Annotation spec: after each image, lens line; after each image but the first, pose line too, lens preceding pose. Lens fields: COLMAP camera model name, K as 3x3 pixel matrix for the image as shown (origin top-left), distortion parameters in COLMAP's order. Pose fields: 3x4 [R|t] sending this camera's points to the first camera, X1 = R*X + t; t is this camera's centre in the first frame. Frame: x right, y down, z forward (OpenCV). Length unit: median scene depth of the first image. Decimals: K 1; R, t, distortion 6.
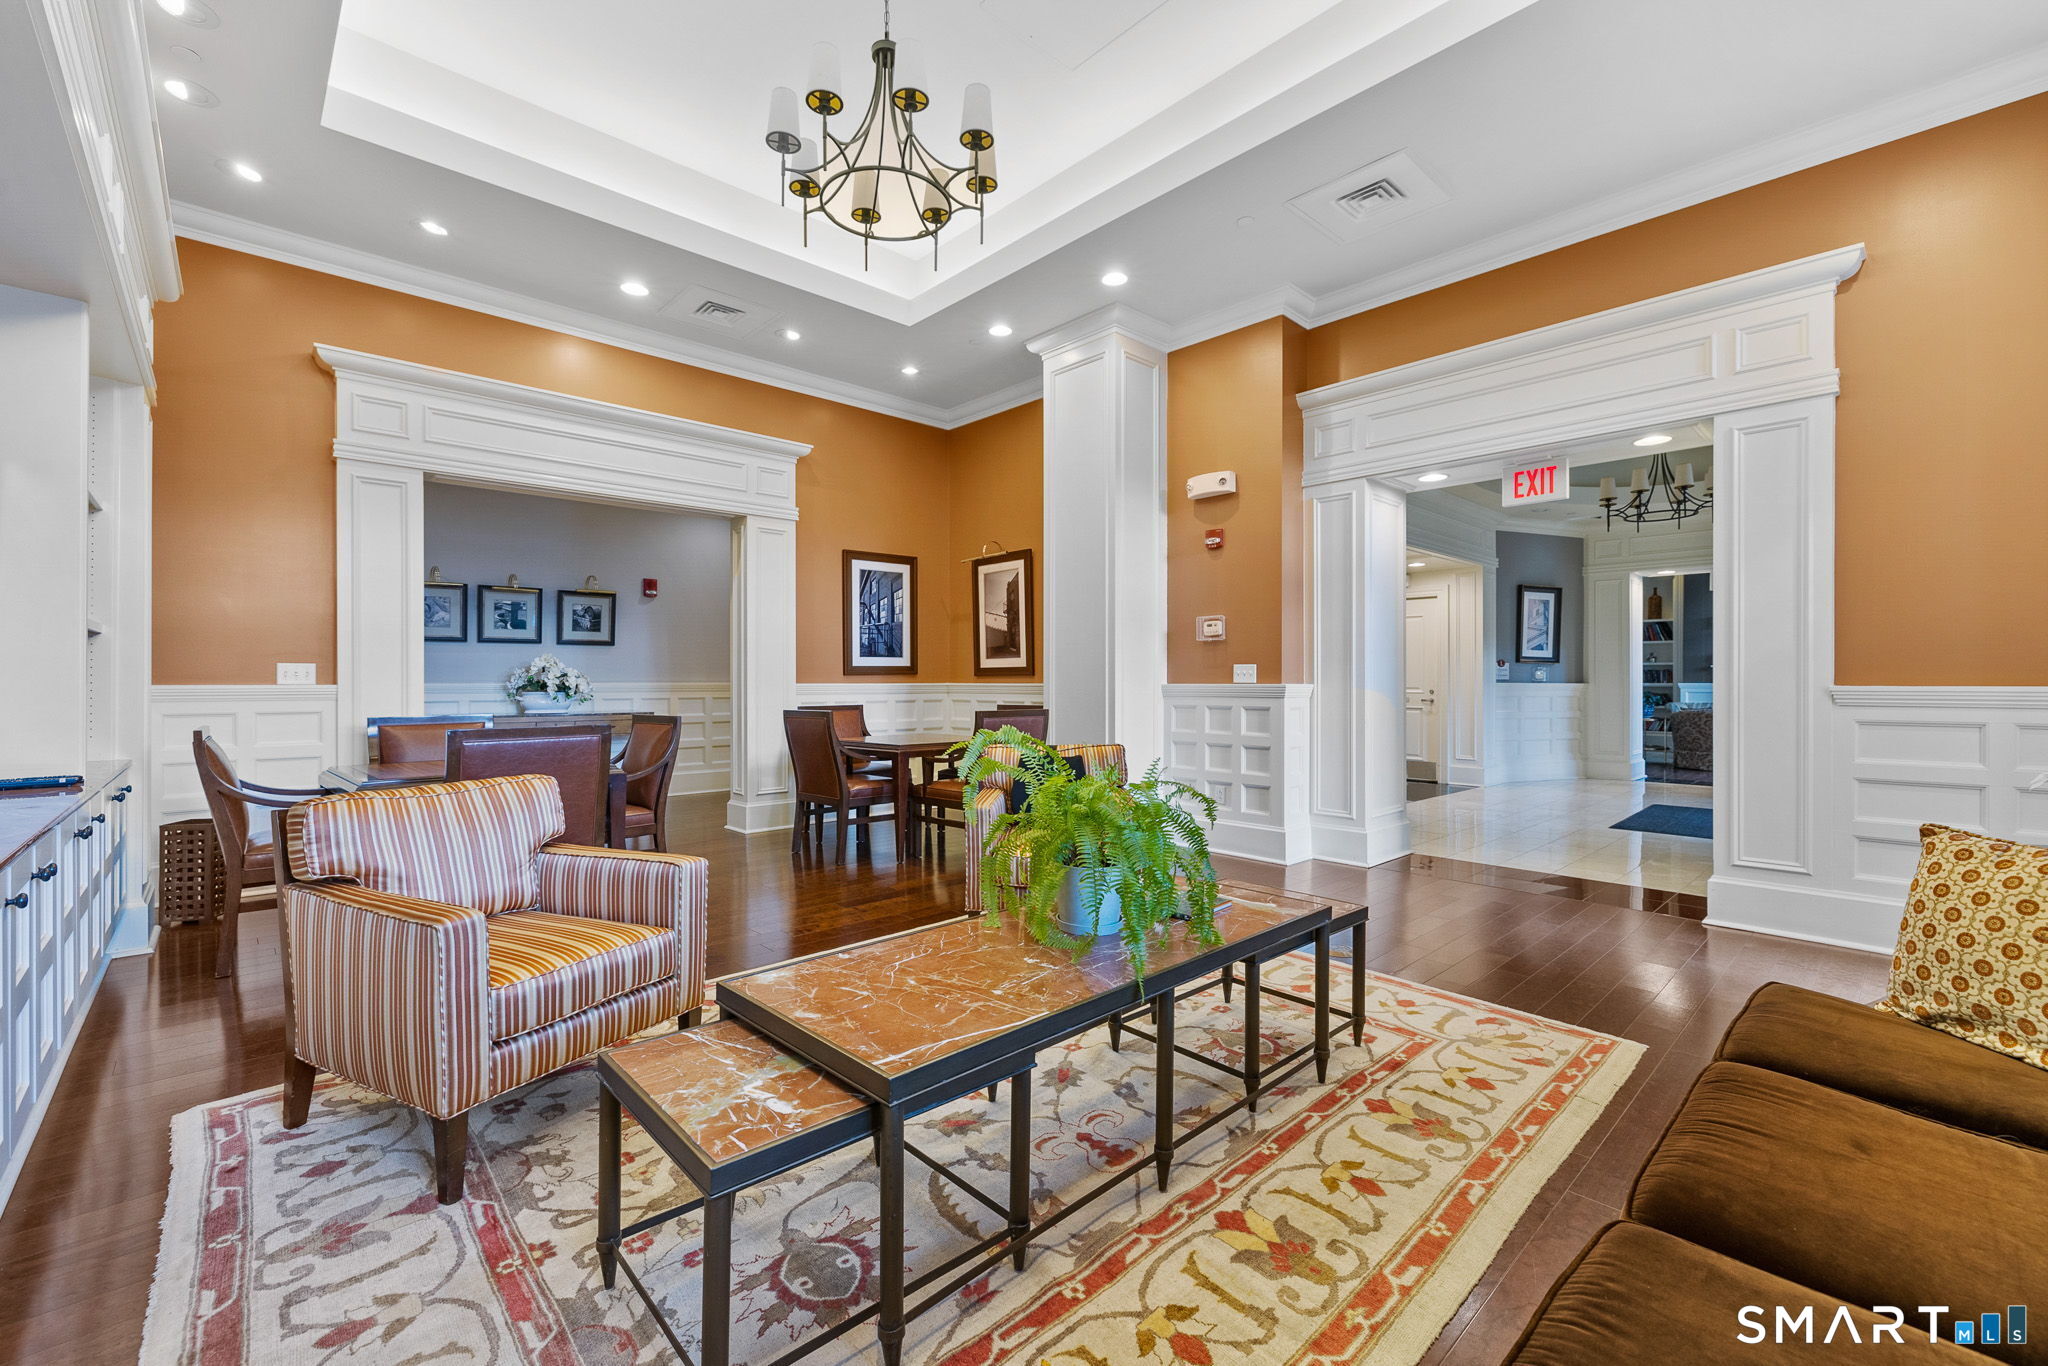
lens RADIAL K [[854.5, 0, 1023.6], [0, 854.5, 684.9], [0, 0, 1]] dist [-0.003065, -0.000068]
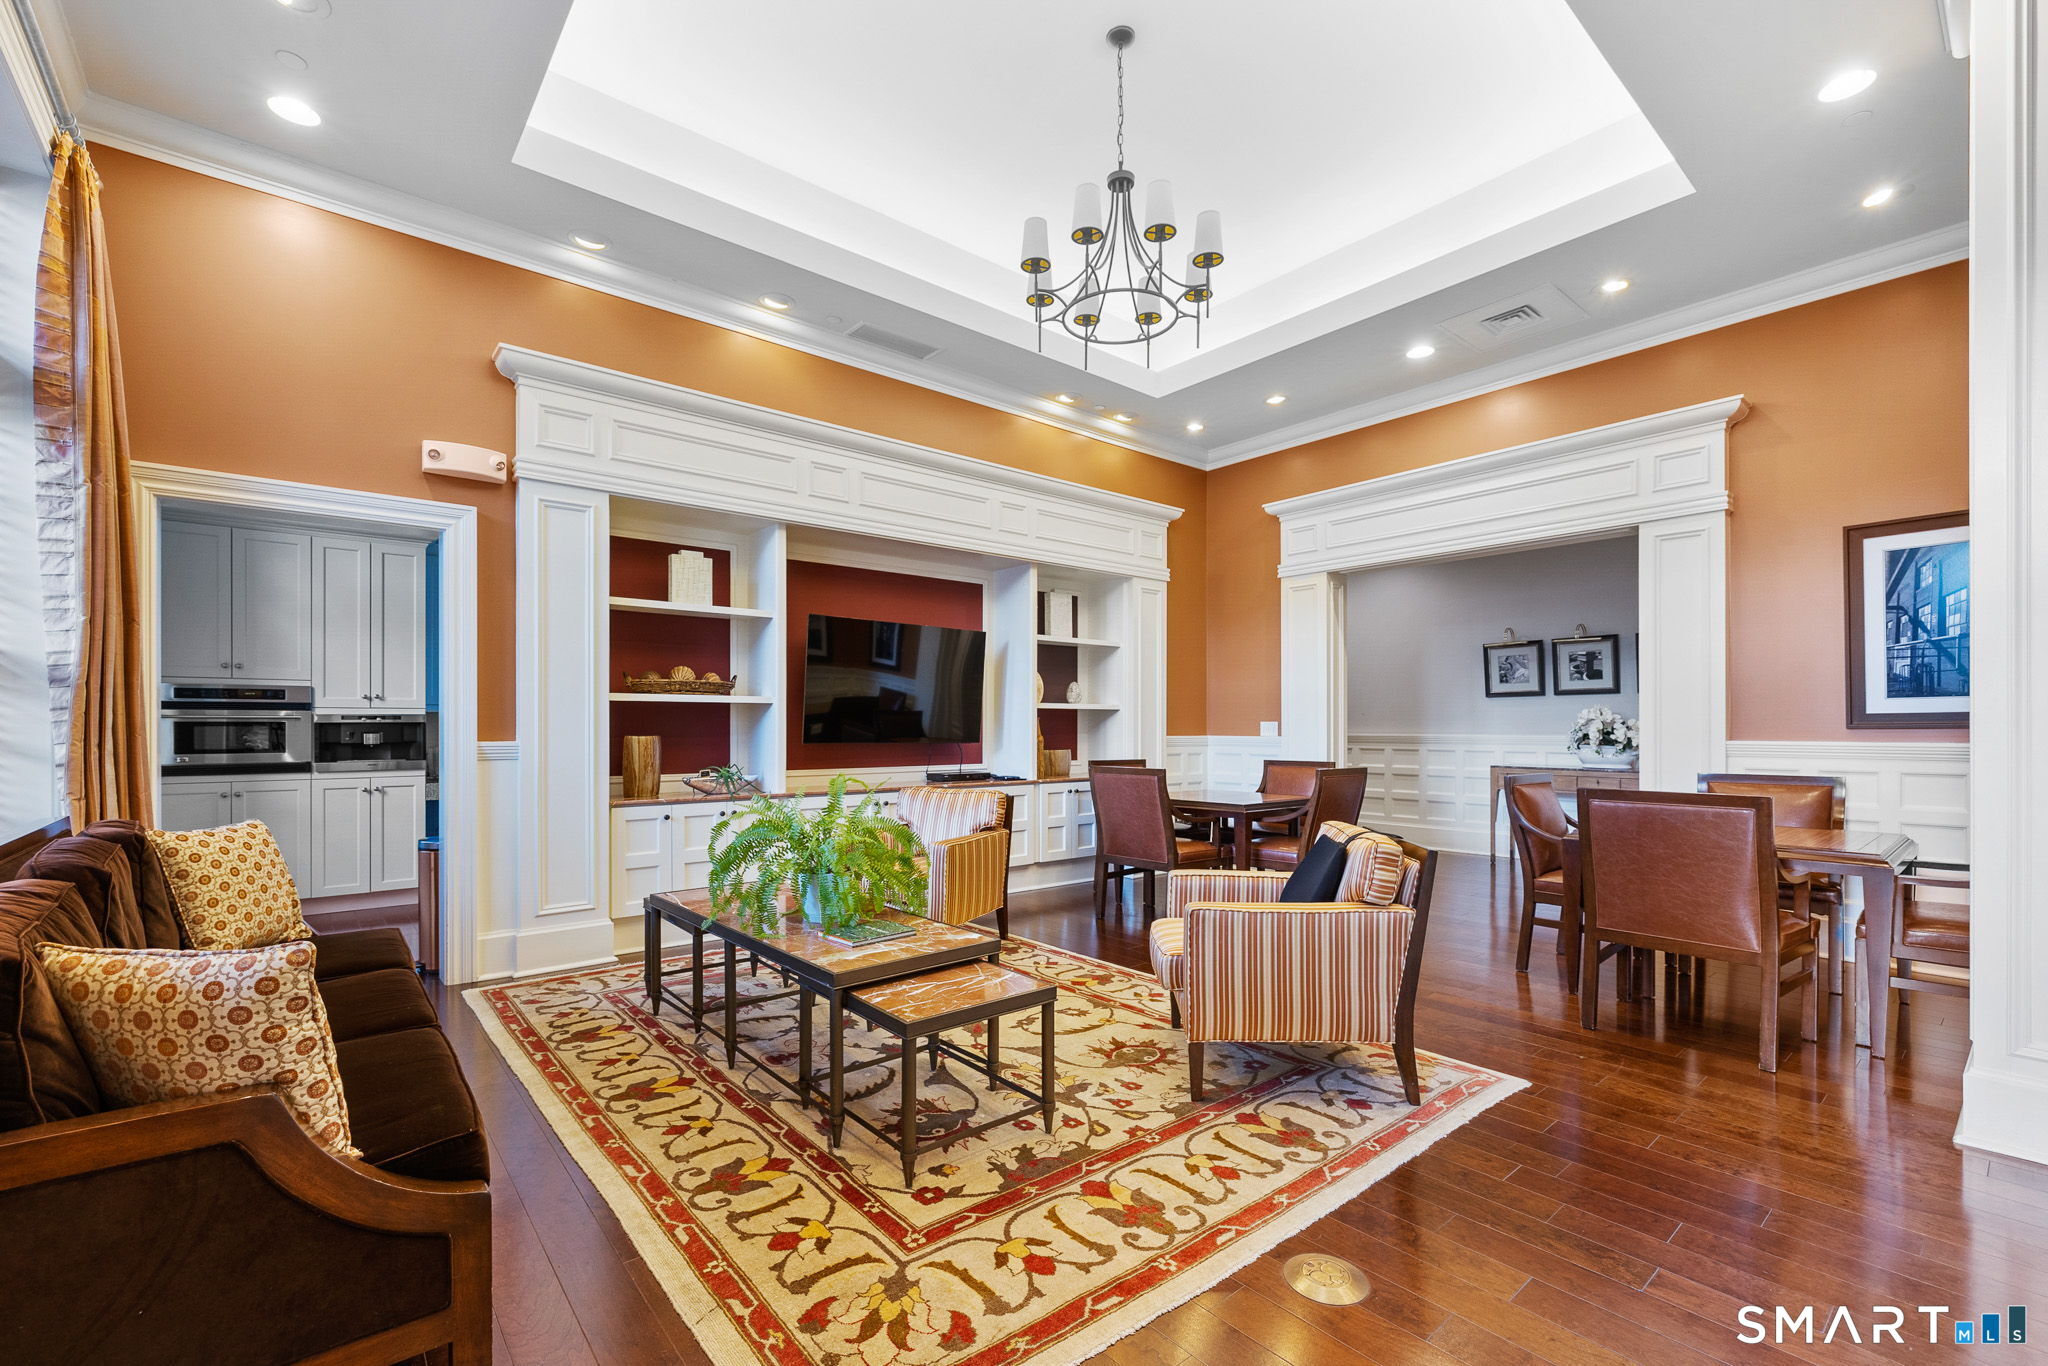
lens RADIAL K [[854.5, 0, 991.6], [0, 854.5, 724.7], [0, 0, 1]] dist [-0.003065, -0.000068]
pose [[-0.066604, -0.002304, -0.997777, 0.679202], [-0.004050, 0.999990, -0.002039, -0.015457], [0.997771, 0.003905, -0.066613, 0.631746]]
